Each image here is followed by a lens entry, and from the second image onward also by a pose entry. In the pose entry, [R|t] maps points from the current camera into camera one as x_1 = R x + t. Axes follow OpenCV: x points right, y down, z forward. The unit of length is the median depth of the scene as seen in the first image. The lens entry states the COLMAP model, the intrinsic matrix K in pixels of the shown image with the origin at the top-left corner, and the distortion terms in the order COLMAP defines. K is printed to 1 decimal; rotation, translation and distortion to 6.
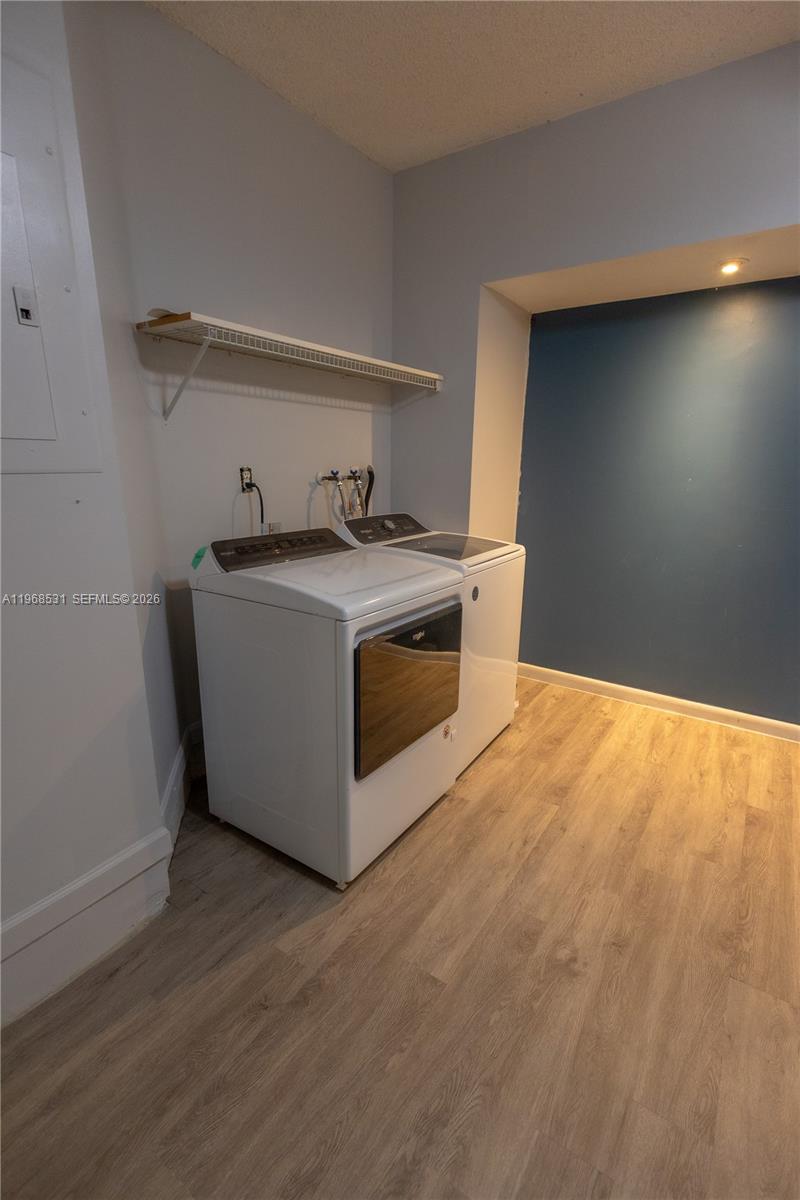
lens RADIAL K [[561.0, 0, 400.6], [0, 561.0, 600.4], [0, 0, 1]] dist [0.002837, -0.003604]
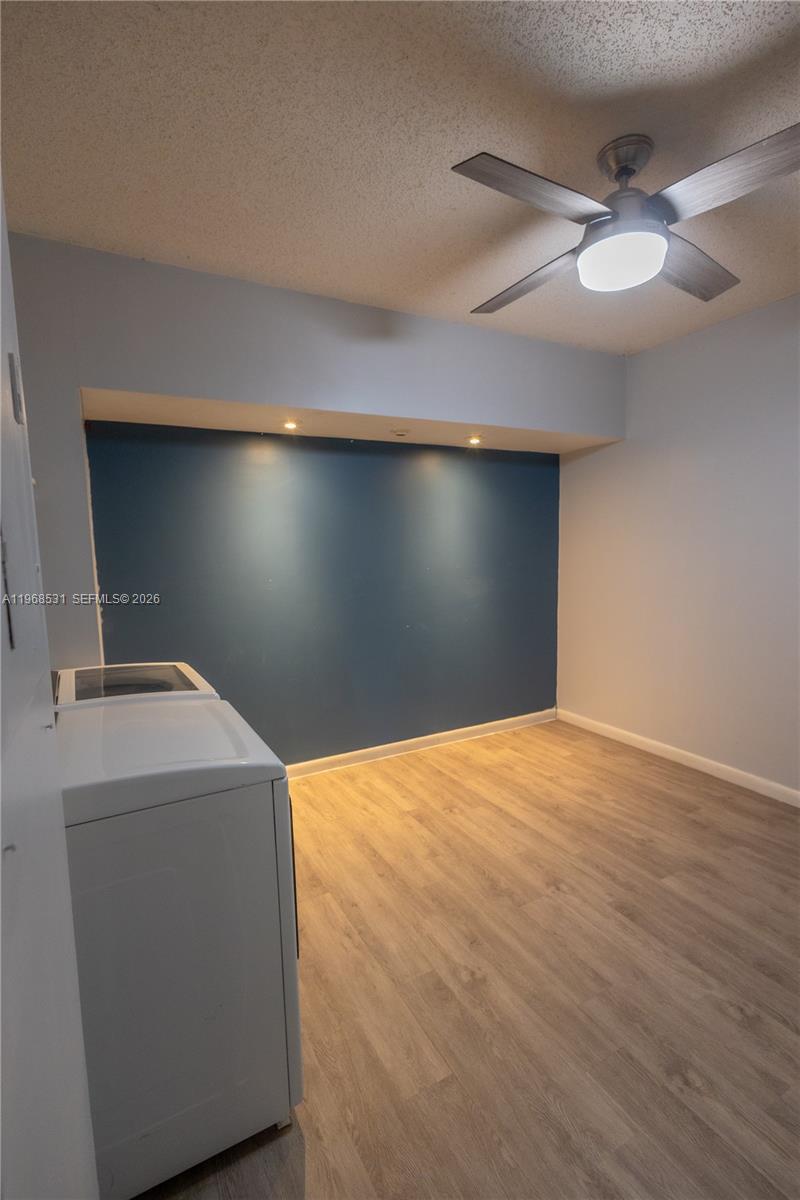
lens RADIAL K [[561.0, 0, 398.1], [0, 561.0, 602.0], [0, 0, 1]] dist [0.002837, -0.003604]
pose [[0.449116, -0.117407, 0.885726, -0.661741], [0.246630, 0.969104, 0.003402, -0.169983], [-0.858760, 0.216919, 0.464196, 0.338461]]
